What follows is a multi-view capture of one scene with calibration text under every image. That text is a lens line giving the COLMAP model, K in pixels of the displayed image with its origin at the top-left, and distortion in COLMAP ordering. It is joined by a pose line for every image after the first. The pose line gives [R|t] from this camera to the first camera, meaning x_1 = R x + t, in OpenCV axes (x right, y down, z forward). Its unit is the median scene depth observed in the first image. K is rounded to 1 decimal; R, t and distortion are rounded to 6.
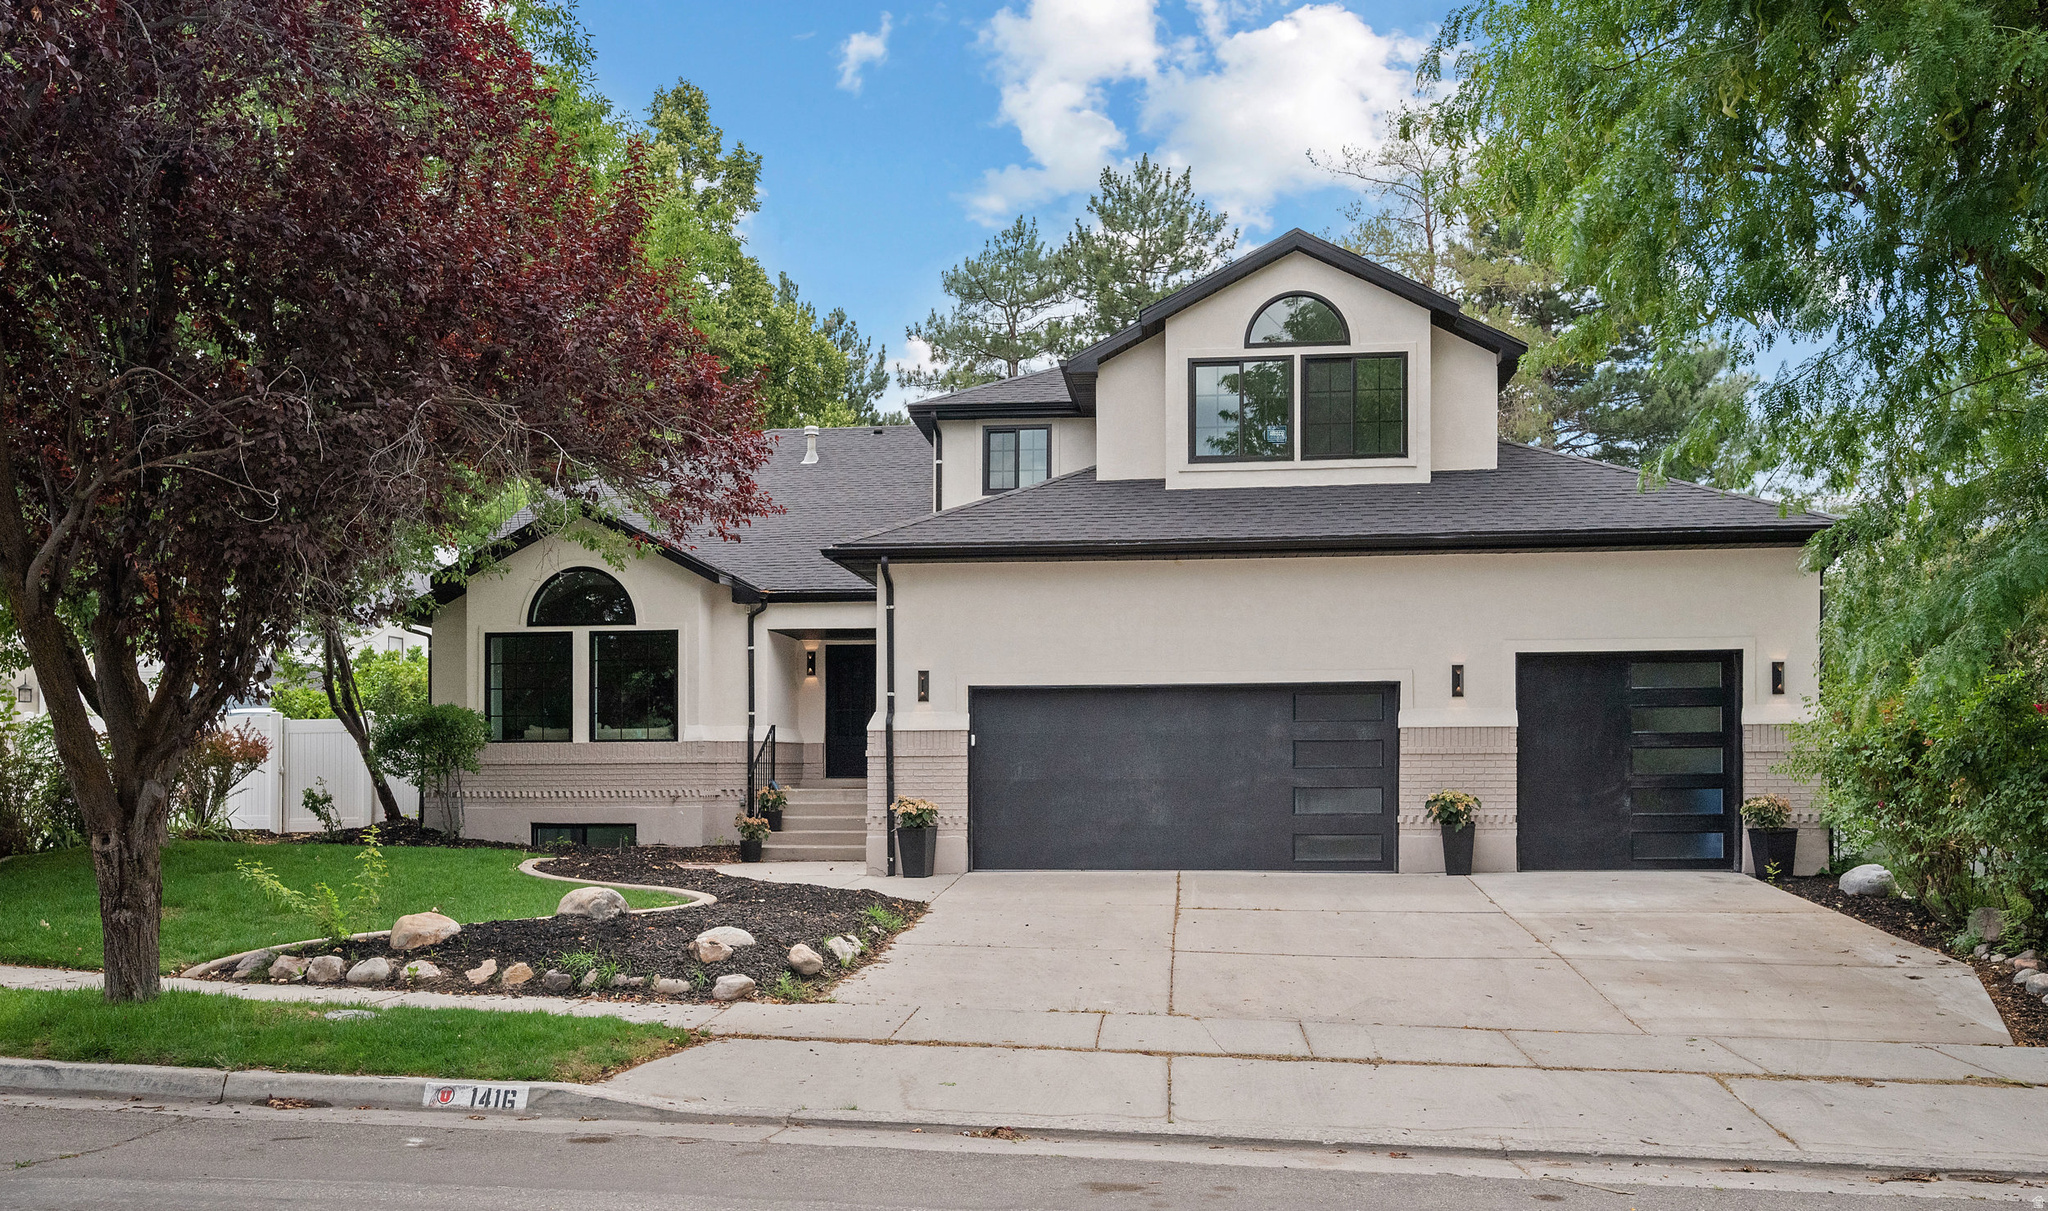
lens RADIAL K [[1639.2, 0, 1021.7], [0, 1639.2, 777.4], [0, 0, 1]] dist [0.001801, -0.000288]
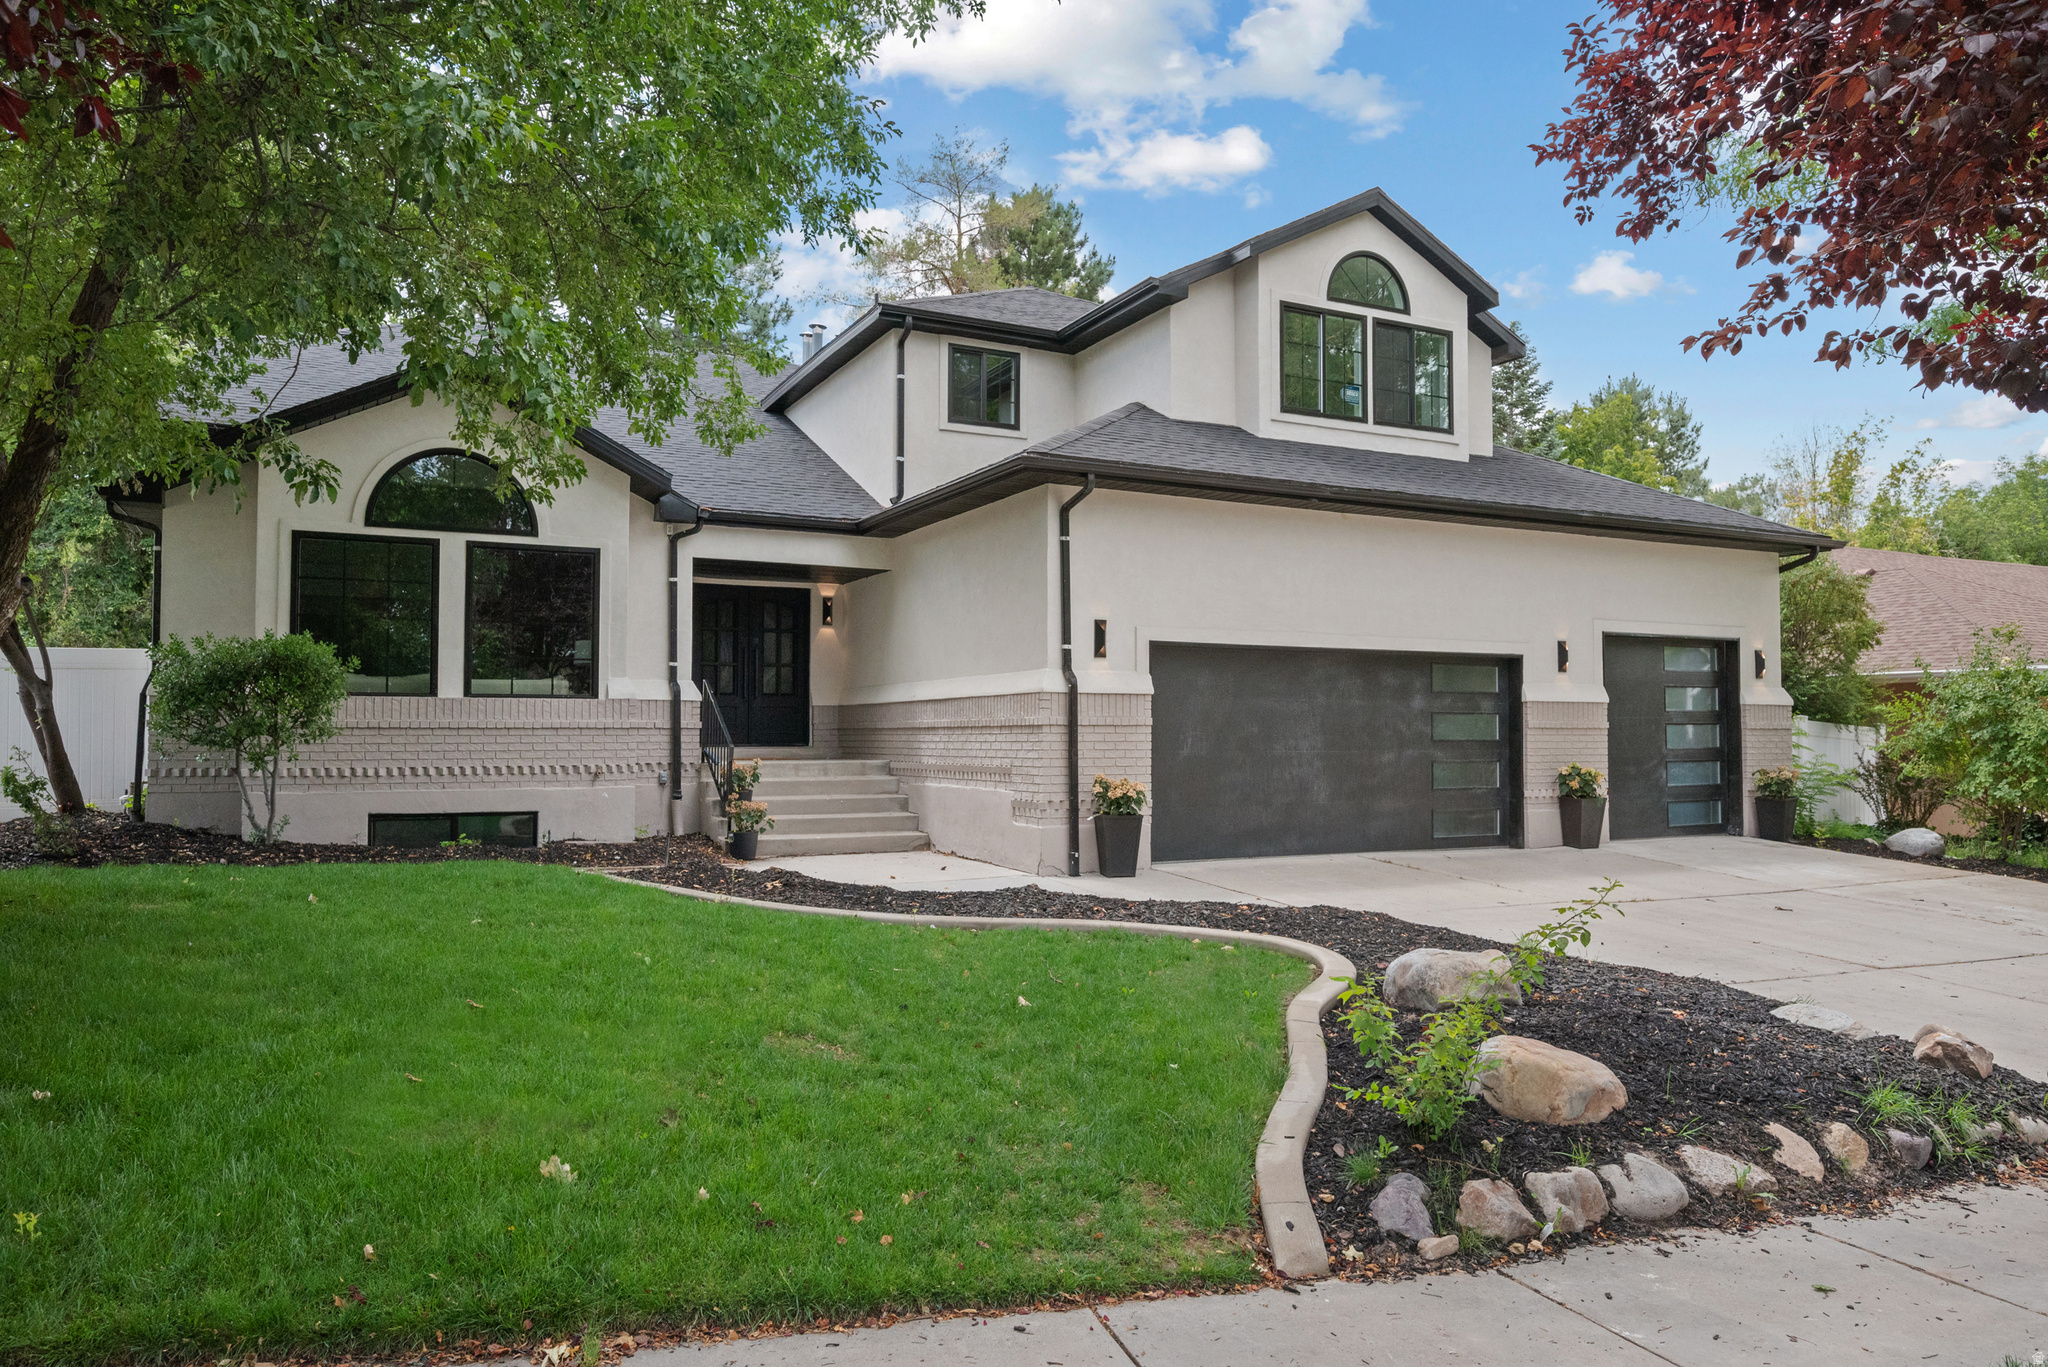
lens RADIAL K [[1356.5, 0, 1019.5], [0, 1356.5, 711.9], [0, 0, 1]] dist [-0.004521, -0.000470]
pose [[0.841511, 0.014696, 0.540041, -0.428388], [-0.005613, 0.999814, -0.018463, -0.006549], [-0.540211, 0.012505, 0.841436, 0.428423]]
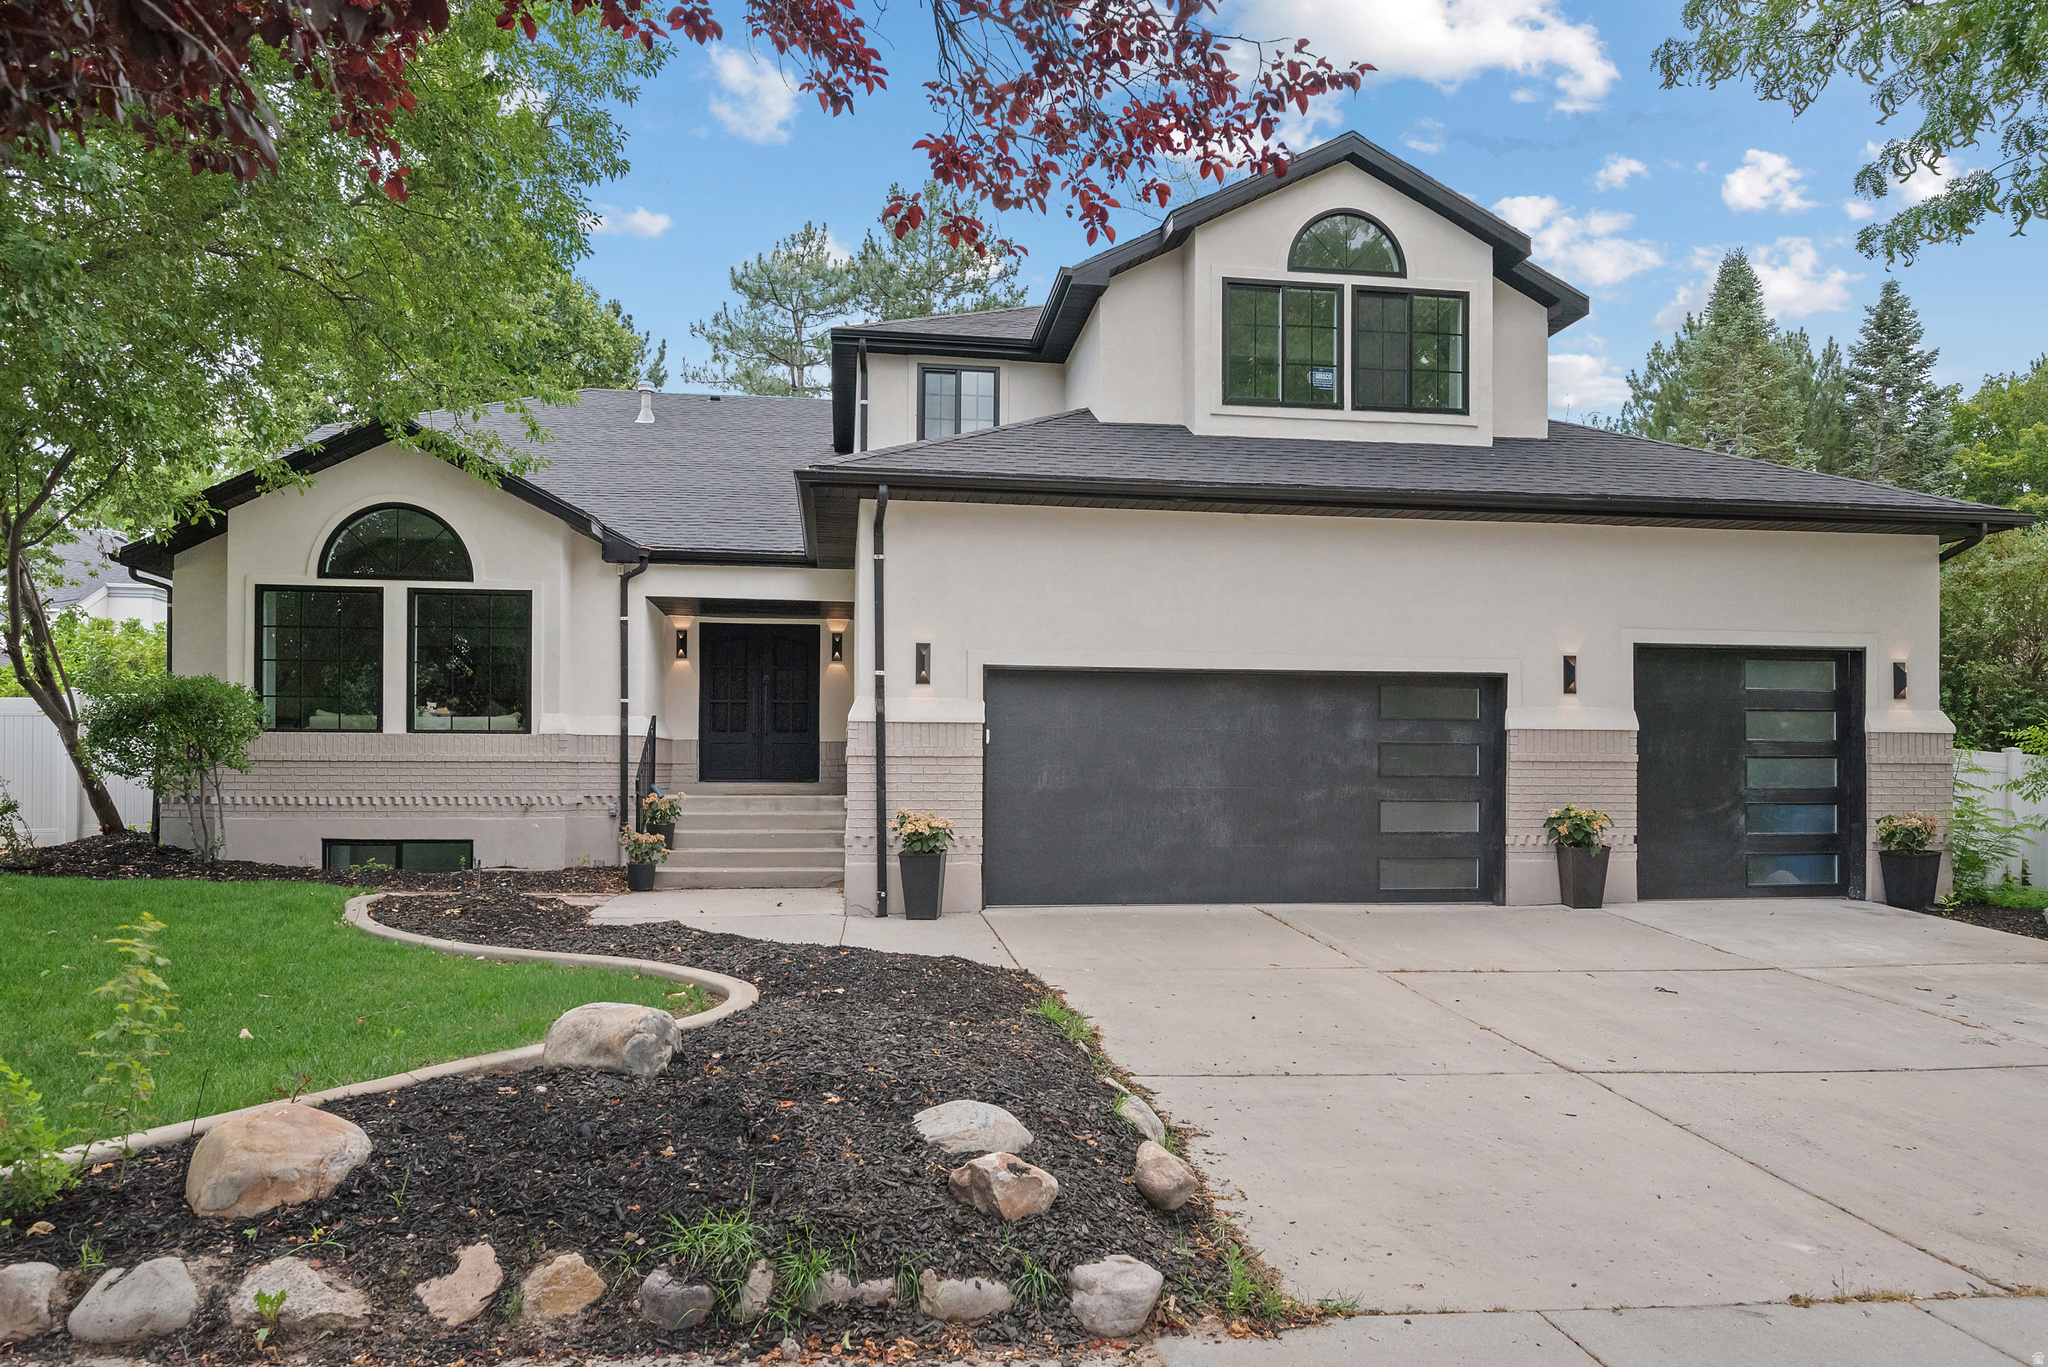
lens RADIAL K [[1344.6, 0, 1032.1], [0, 1344.6, 789.3], [0, 0, 1]] dist [-0.001205, -0.001037]
pose [[0.968932, 0.006956, 0.247231, -0.154048], [-0.008864, 0.999939, 0.006606, -0.002274], [-0.247170, -0.008593, 0.968934, 0.363452]]
